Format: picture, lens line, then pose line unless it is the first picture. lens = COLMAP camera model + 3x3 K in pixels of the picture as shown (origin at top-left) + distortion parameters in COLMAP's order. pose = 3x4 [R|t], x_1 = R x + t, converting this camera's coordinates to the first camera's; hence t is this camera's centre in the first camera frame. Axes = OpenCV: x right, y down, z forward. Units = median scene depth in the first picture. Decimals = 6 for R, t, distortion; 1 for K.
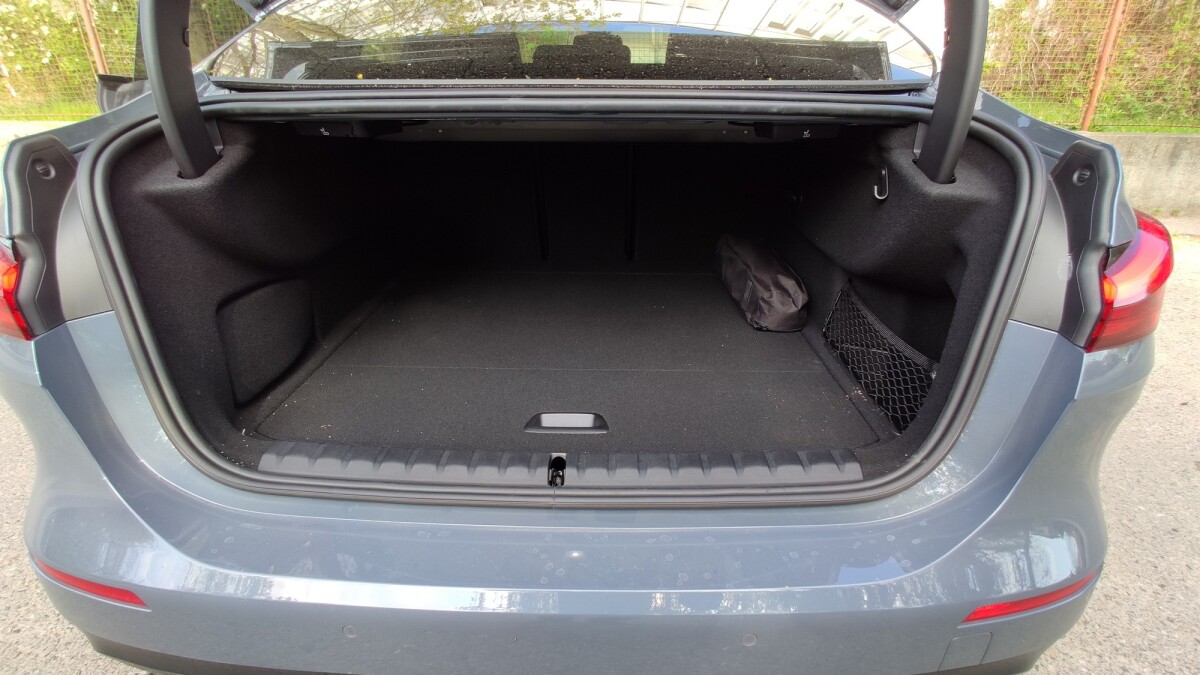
lens RADIAL K [[609.4, 0, 593.3], [0, 609.4, 341.2], [0, 0, 1]] dist [0.002088, -0.000319]
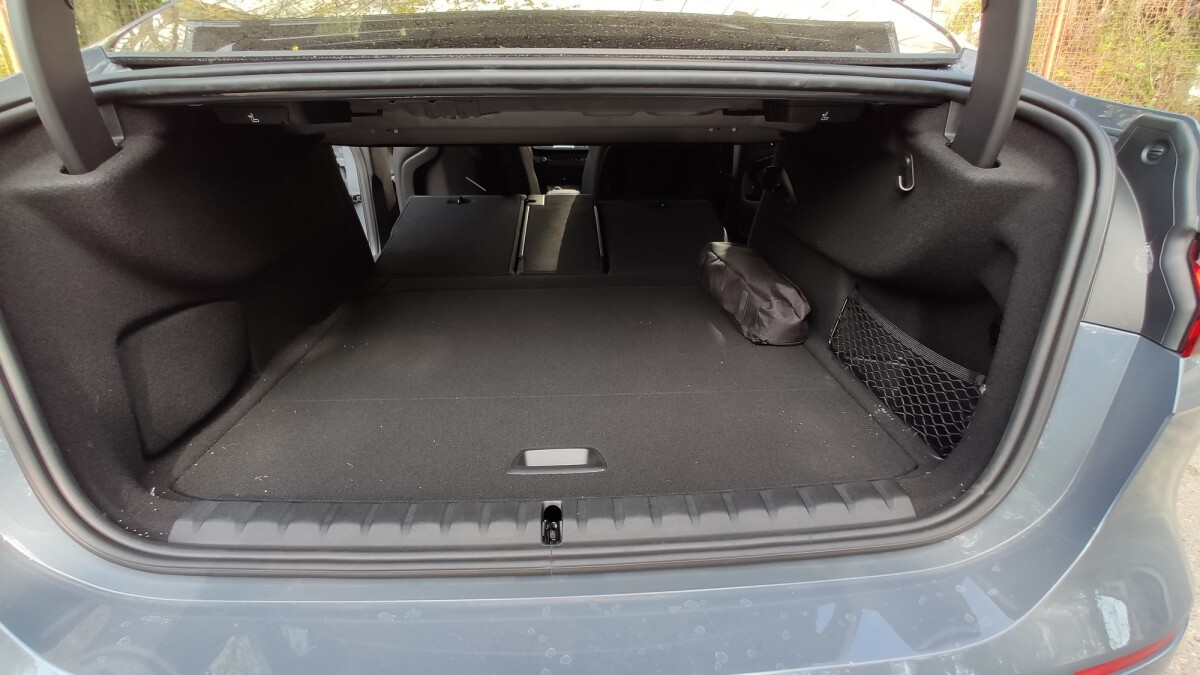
lens RADIAL K [[609.4, 0, 593.3], [0, 609.4, 341.2], [0, 0, 1]] dist [0.002088, -0.000319]
pose [[0.997602, -0.030214, 0.062268, -0.046435], [0.032307, 0.998937, -0.032888, -0.001775], [-0.061208, 0.034821, 0.997517, 0.173594]]
